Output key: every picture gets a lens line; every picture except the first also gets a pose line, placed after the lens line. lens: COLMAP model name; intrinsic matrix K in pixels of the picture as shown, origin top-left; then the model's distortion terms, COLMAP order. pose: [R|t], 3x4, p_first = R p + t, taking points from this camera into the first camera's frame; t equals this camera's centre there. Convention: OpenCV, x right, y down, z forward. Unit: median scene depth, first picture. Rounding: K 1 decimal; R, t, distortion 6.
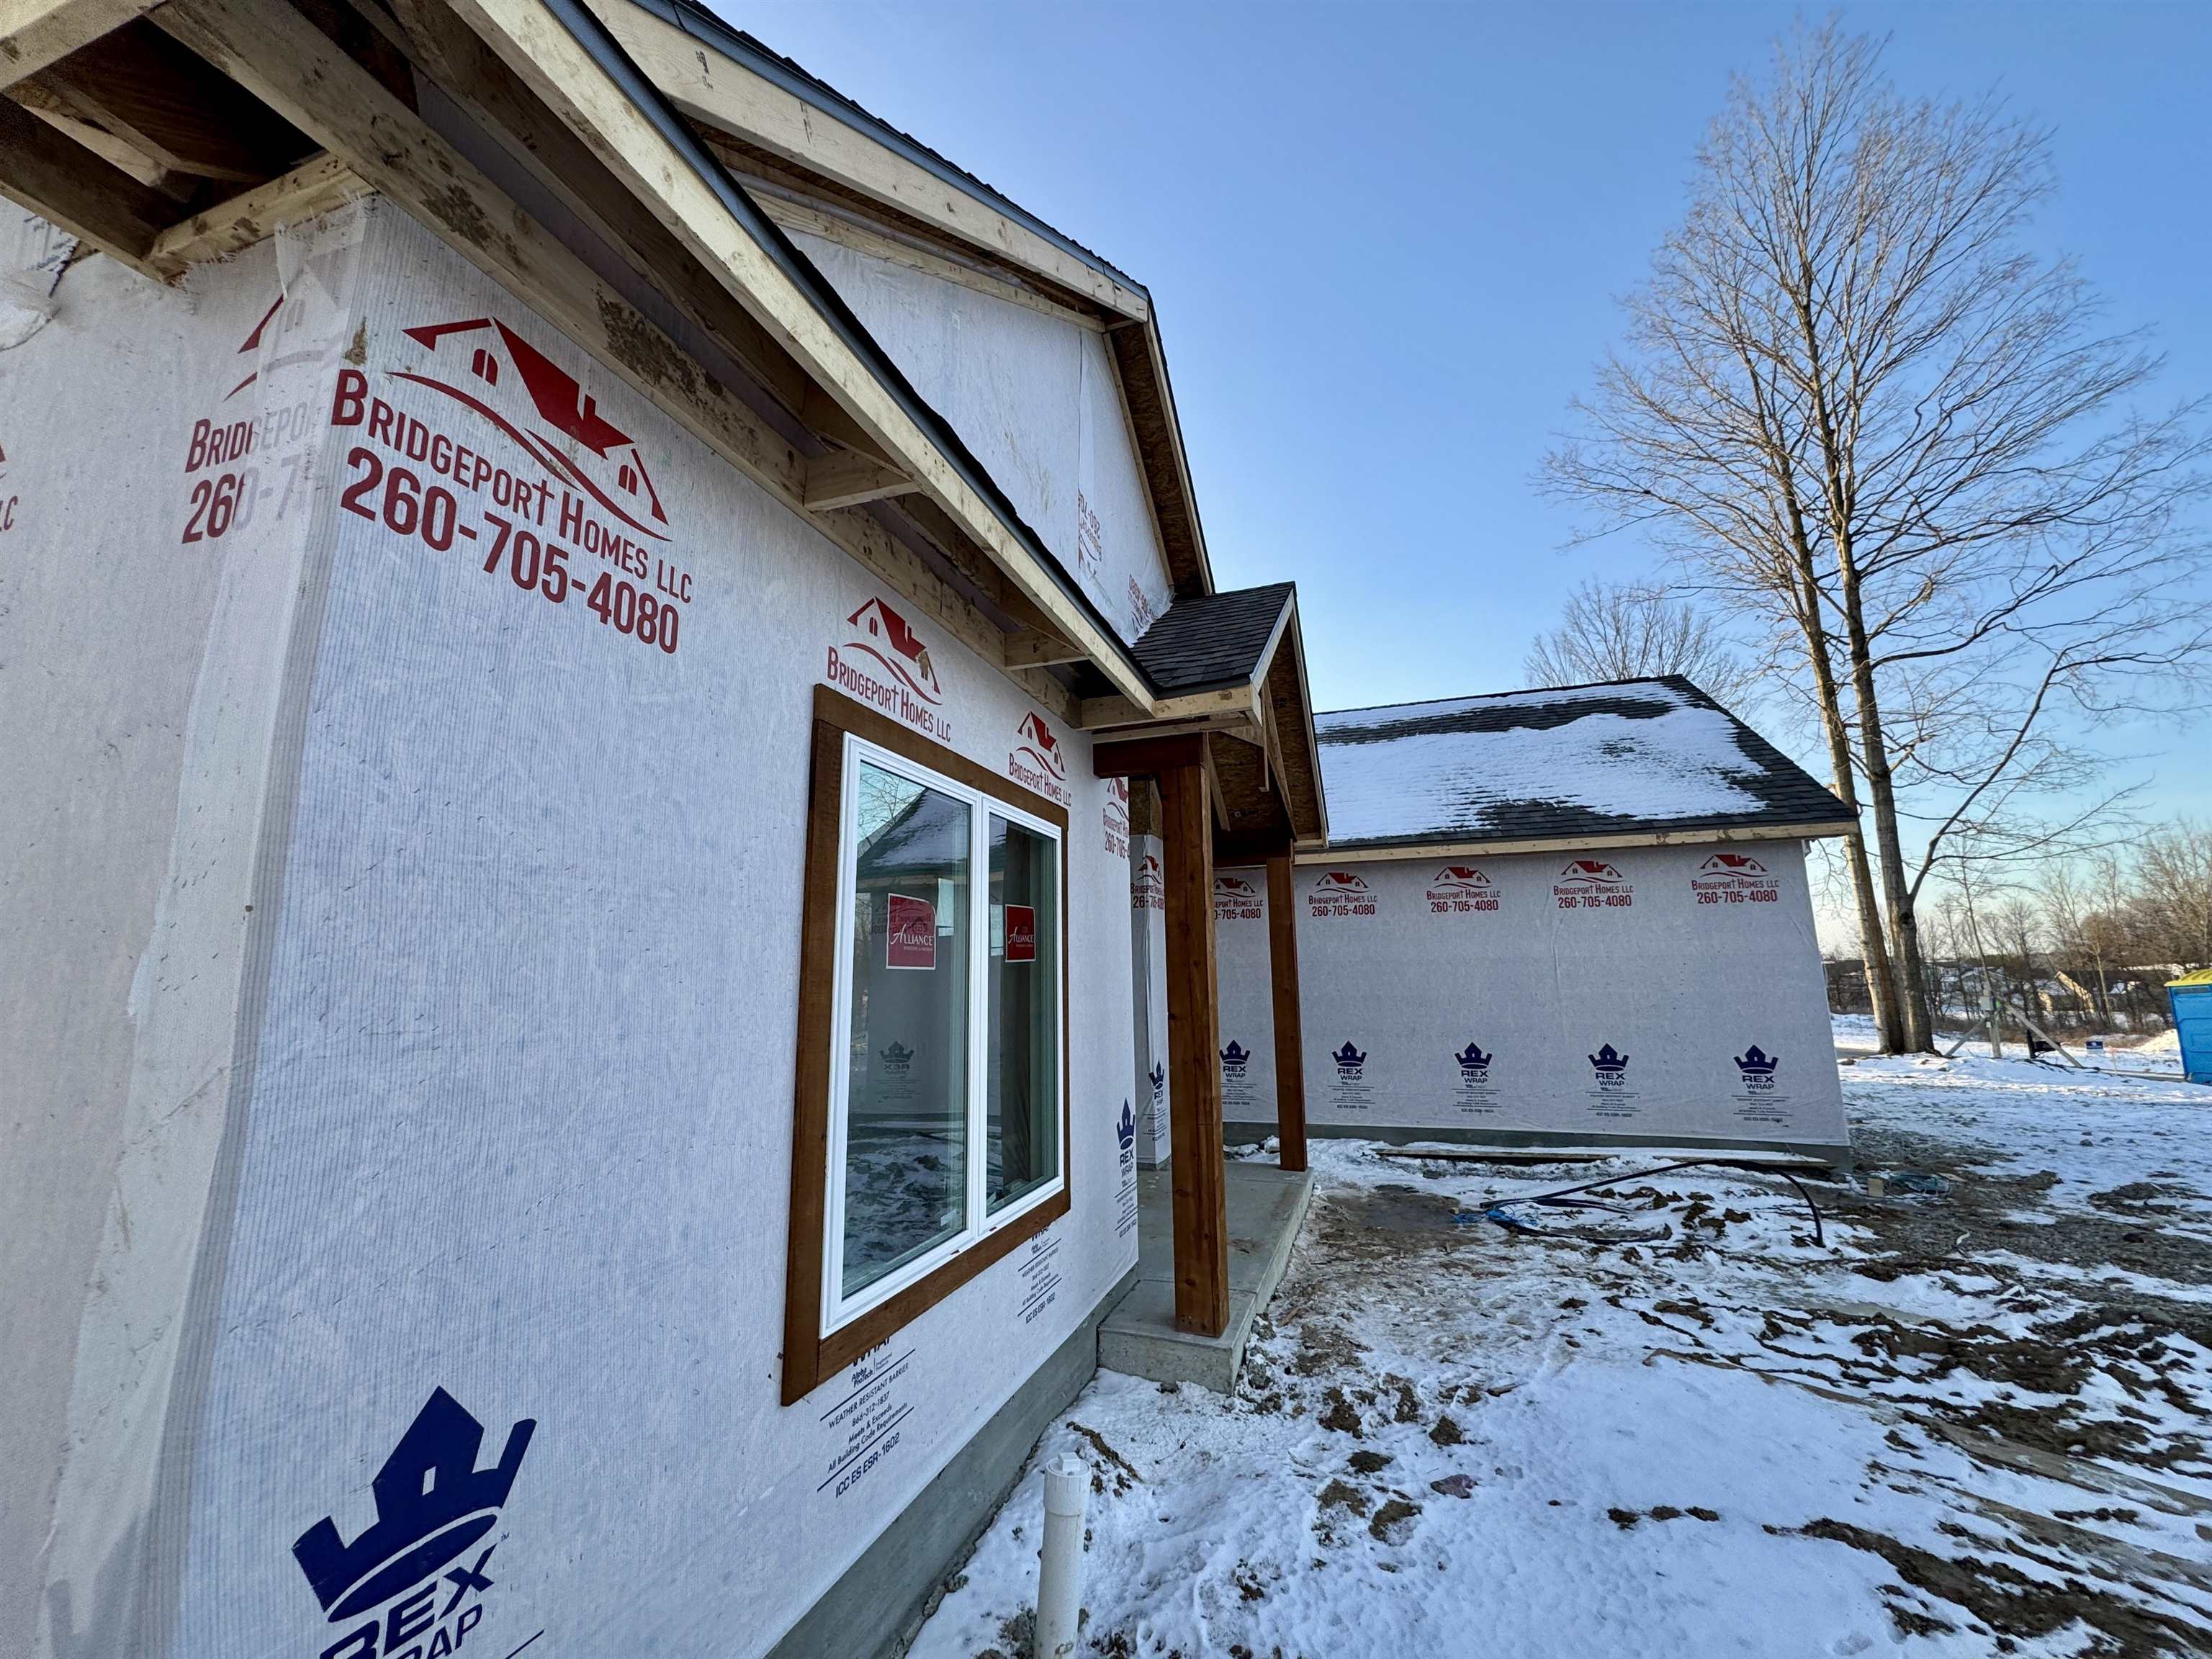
lens RADIAL K [[877.9, 0, 1114.4], [0, 877.9, 824.5], [0, 0, 1]] dist [-0.001338, 0.000045]
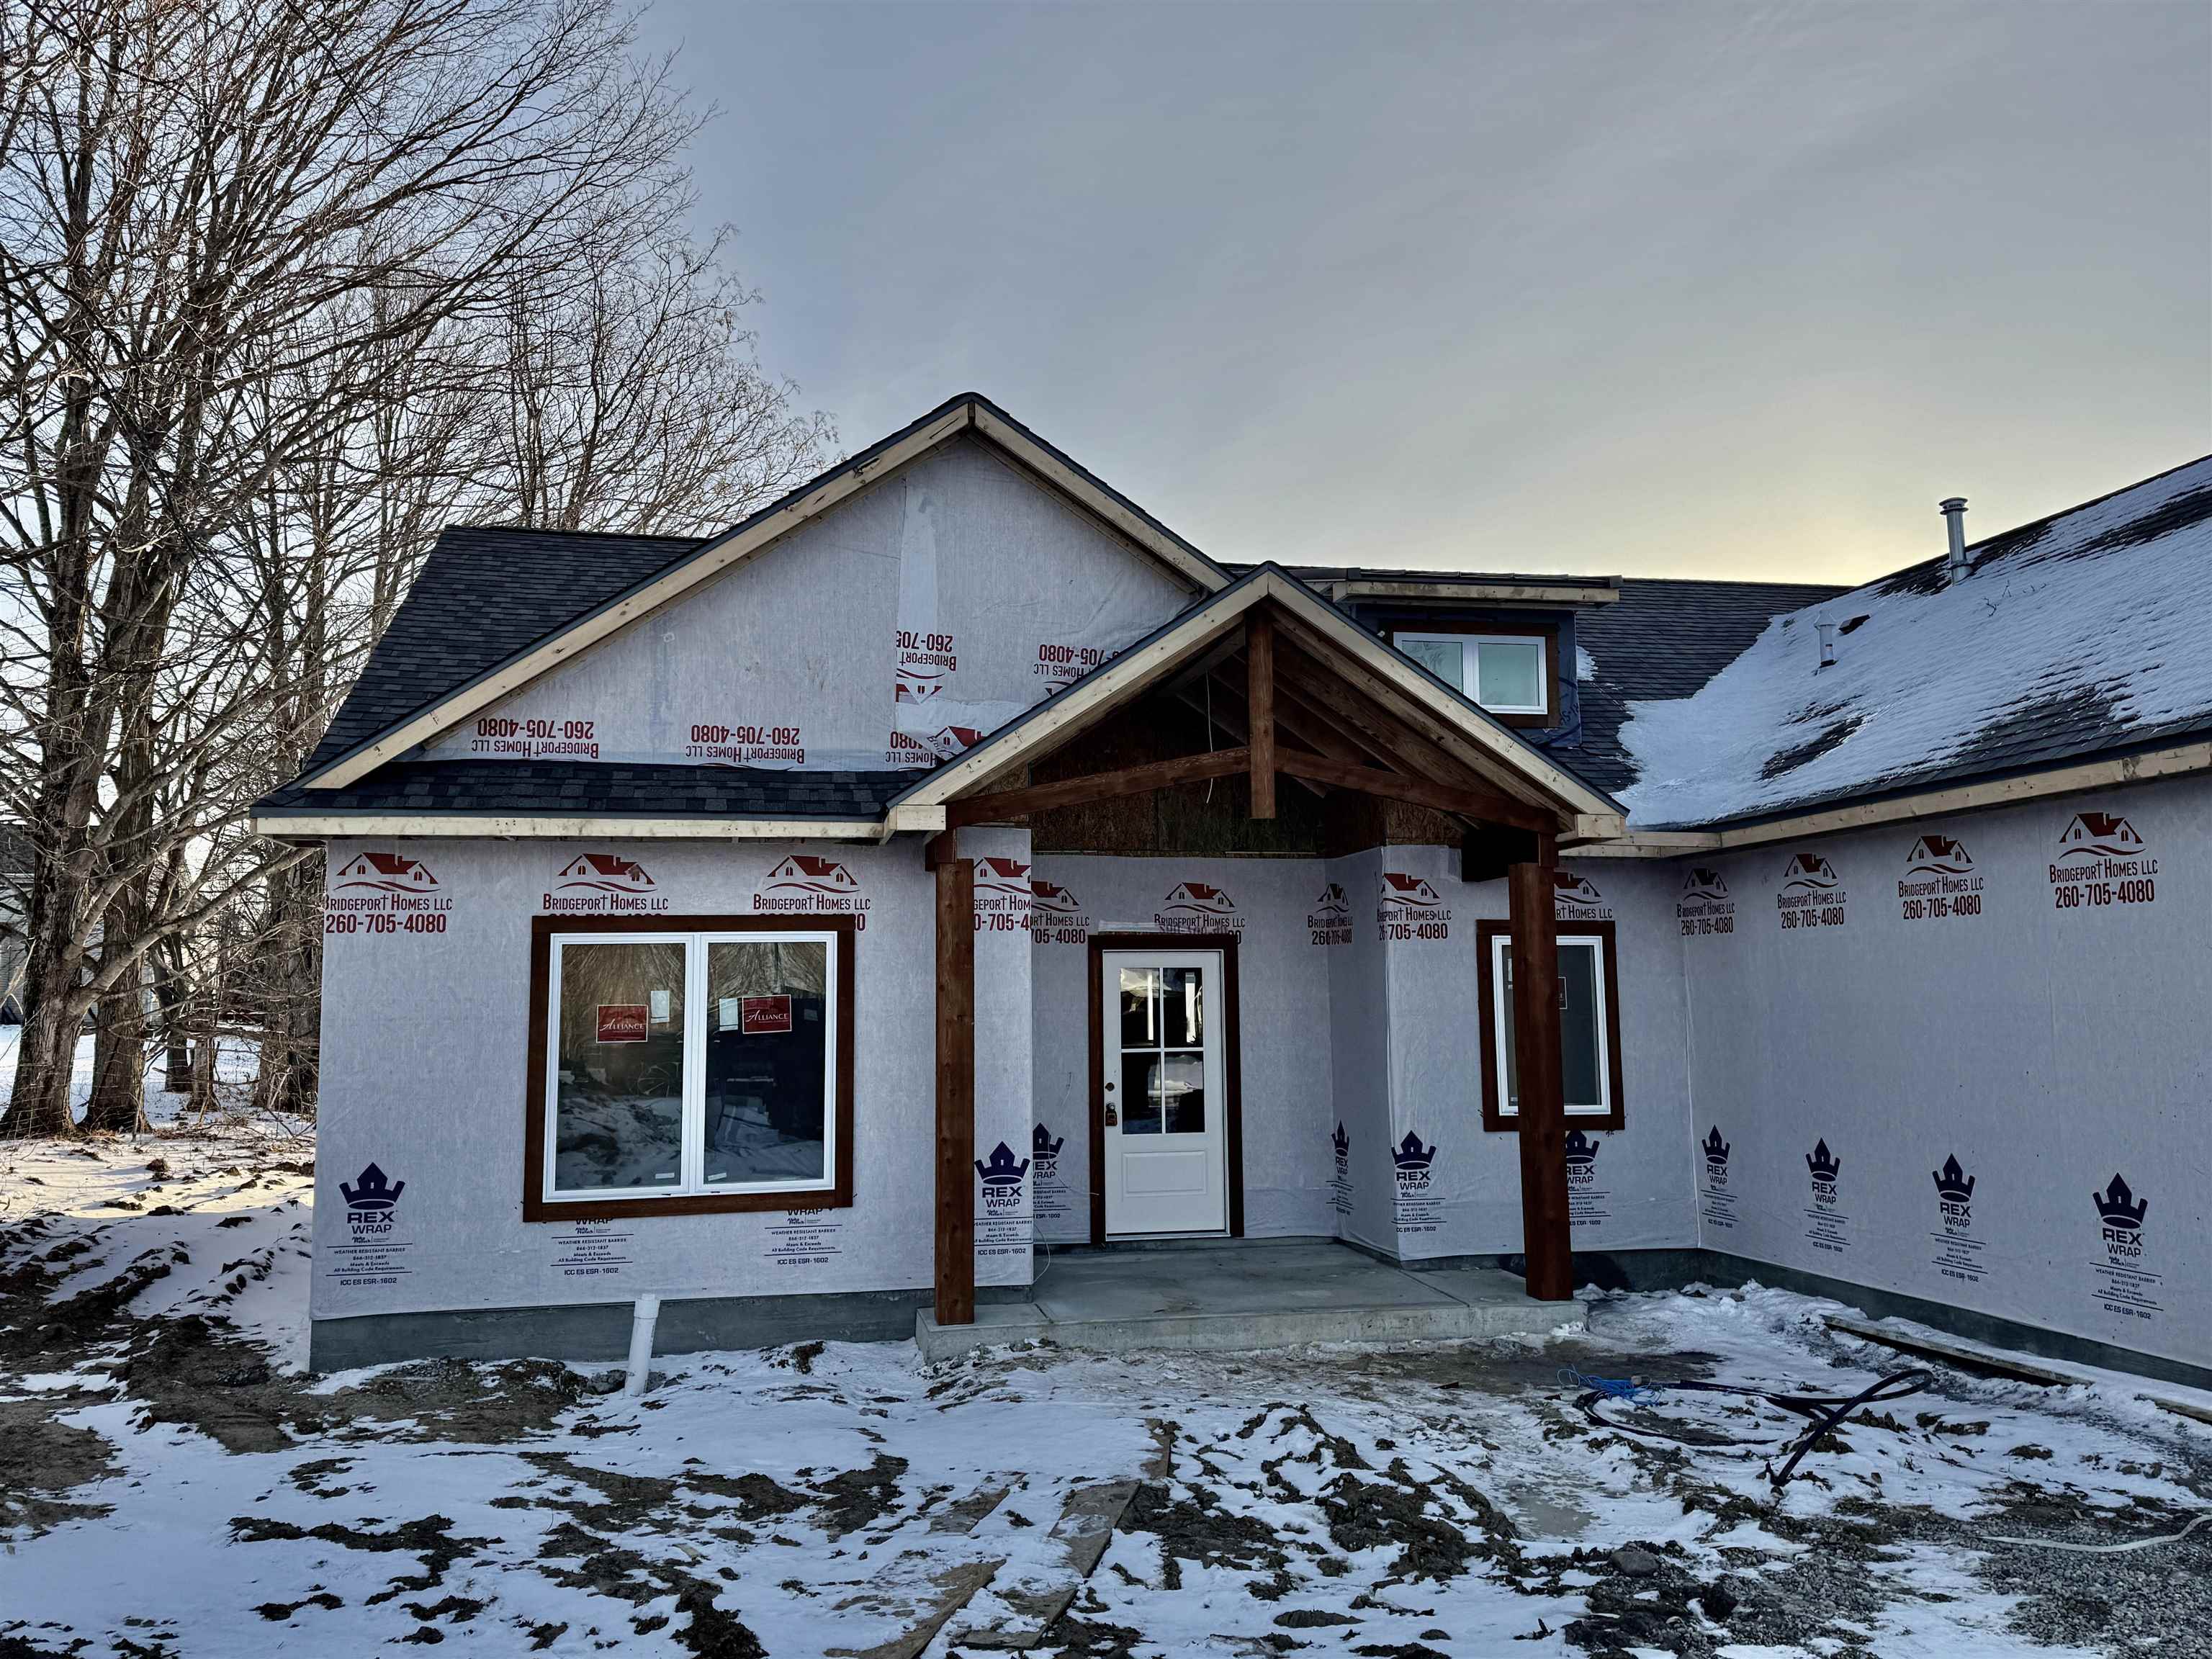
lens RADIAL K [[1764.7, 0, 1102.5], [0, 1764.7, 822.1], [0, 0, 1]] dist [0.169375, -0.312687]
pose [[0.494448, -0.083081, -0.865228, 4.442566], [0.160154, 0.987087, -0.003259, -0.155695], [0.854325, -0.136958, 0.501369, 0.005753]]
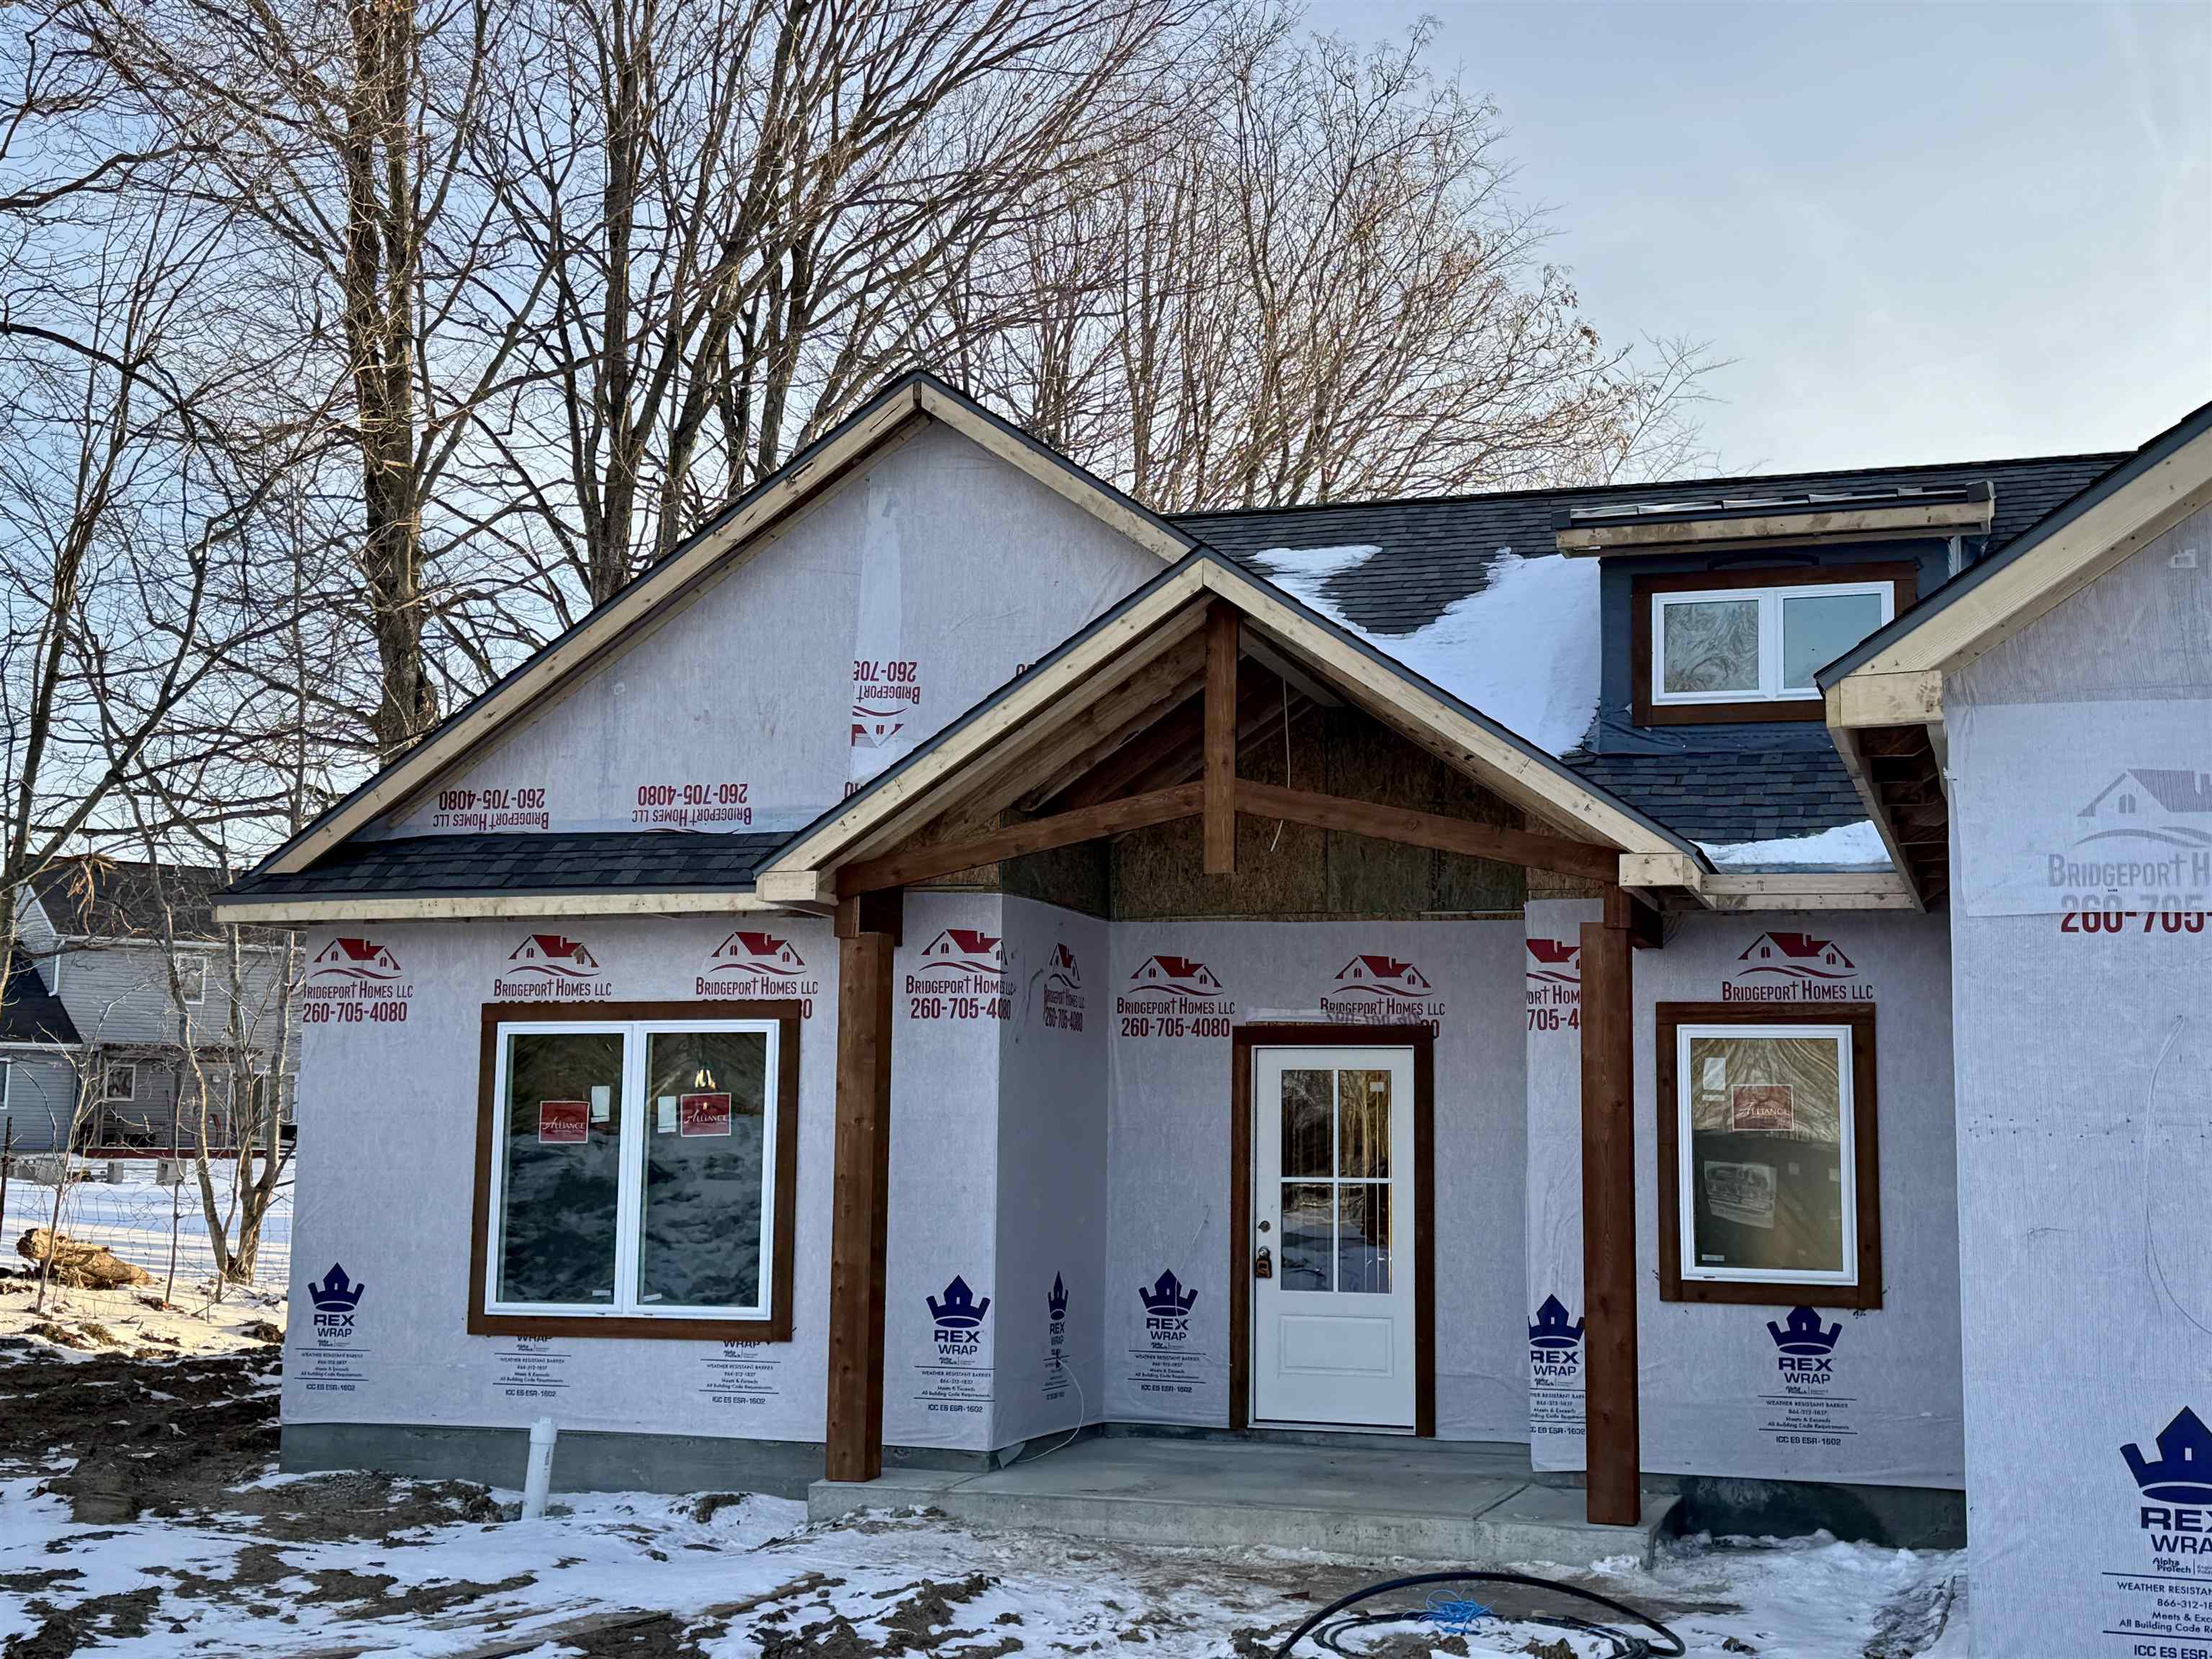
lens RADIAL K [[2892.9, 0, 1106.0], [0, 2892.9, 829.5], [0, 0, 1]] dist [0.147536, -0.056005]
pose [[-0.012631, -0.101278, -0.994778, 6.628840], [0.167335, 0.980614, -0.101961, 0.386914], [0.985819, -0.167749, 0.004561, 2.555438]]
